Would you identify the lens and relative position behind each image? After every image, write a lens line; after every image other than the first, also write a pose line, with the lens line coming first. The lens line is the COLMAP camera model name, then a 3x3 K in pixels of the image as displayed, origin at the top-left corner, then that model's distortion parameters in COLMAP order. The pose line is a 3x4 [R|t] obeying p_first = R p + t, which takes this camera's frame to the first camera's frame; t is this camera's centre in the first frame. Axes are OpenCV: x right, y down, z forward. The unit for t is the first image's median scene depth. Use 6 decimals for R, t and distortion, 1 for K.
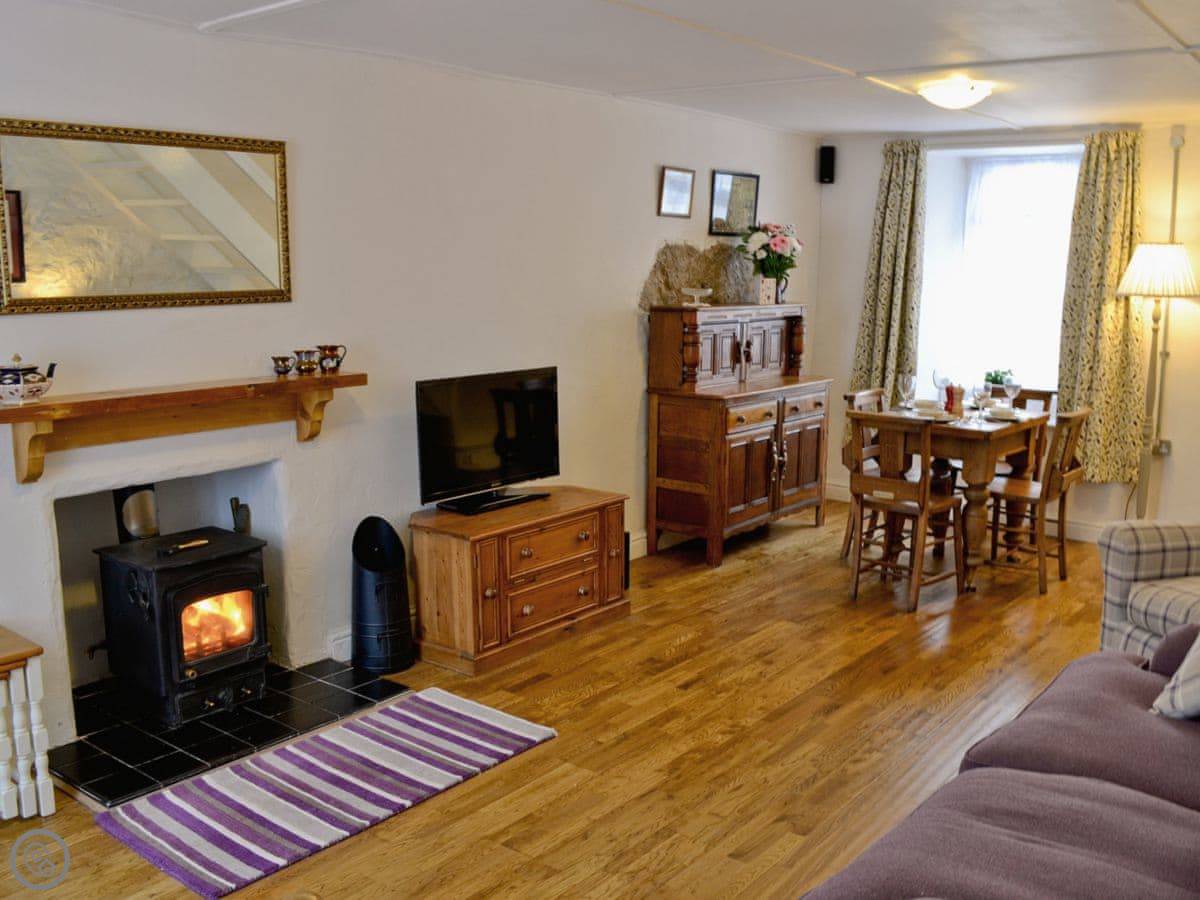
lens RADIAL K [[1149.9, 0, 651.7], [0, 1149.9, 461.5], [0, 0, 1]] dist [-0.086359, 0.000000]
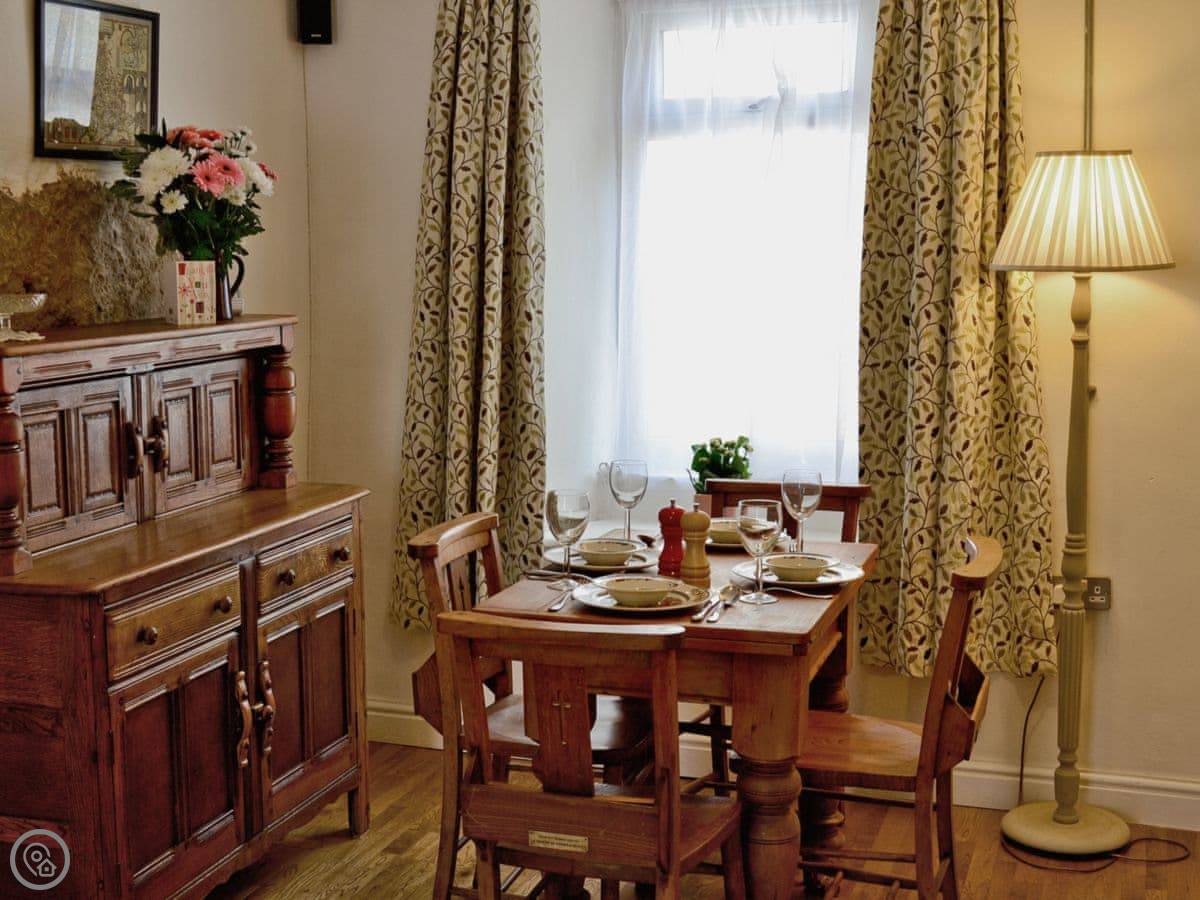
lens RADIAL K [[1660.7, 0, 598.0], [0, 1660.7, 447.8], [0, 0, 1]] dist [-0.045694, 0.000000]
pose [[0.944559, -0.064651, 0.321914, 0.044048], [0.078130, 0.996518, -0.029116, -0.066643], [-0.318911, 0.052653, 0.946321, 0.410283]]
